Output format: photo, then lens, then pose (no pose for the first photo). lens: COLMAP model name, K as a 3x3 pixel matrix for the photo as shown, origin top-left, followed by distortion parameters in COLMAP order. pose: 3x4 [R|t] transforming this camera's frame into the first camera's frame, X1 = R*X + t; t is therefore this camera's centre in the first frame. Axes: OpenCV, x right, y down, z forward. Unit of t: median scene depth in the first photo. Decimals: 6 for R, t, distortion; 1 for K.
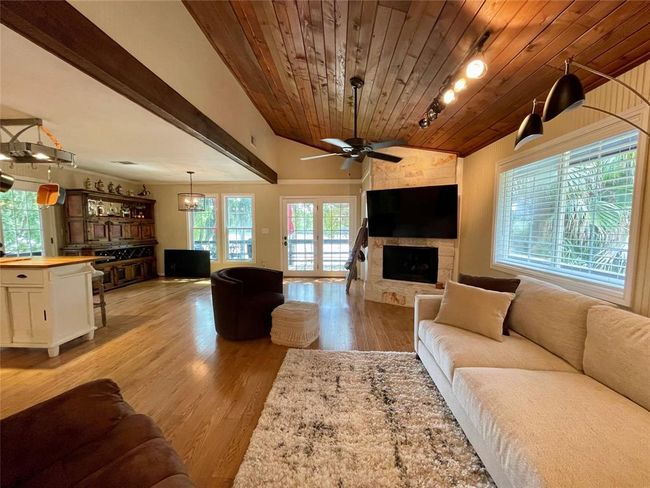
lens RADIAL K [[262.5, 0, 324.2], [0, 262.5, 246.1], [0, 0, 1]] dist [0.001053, -0.000147]
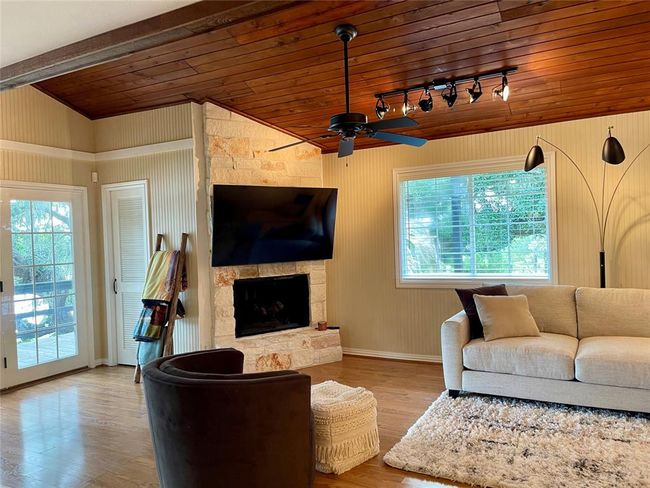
lens RADIAL K [[488.5, 0, 325.0], [0, 488.5, 244.0], [0, 0, 1]] dist [0.087635, -0.109936]
pose [[0.425871, -0.028666, 0.904330, -0.606885], [0.110501, 0.993664, -0.020540, -0.034469], [-0.898011, 0.108677, 0.426340, 0.321262]]
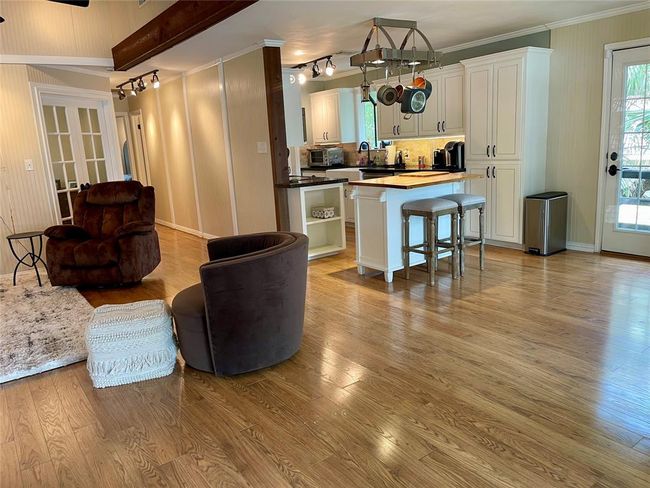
lens RADIAL K [[488.5, 0, 325.0], [0, 488.5, 244.0], [0, 0, 1]] dist [0.087635, -0.109936]
pose [[-0.776196, 0.170526, -0.606994, 0.100765], [0.004765, 0.964289, 0.264809, -0.096560], [0.630474, 0.202652, -0.749289, 1.171218]]
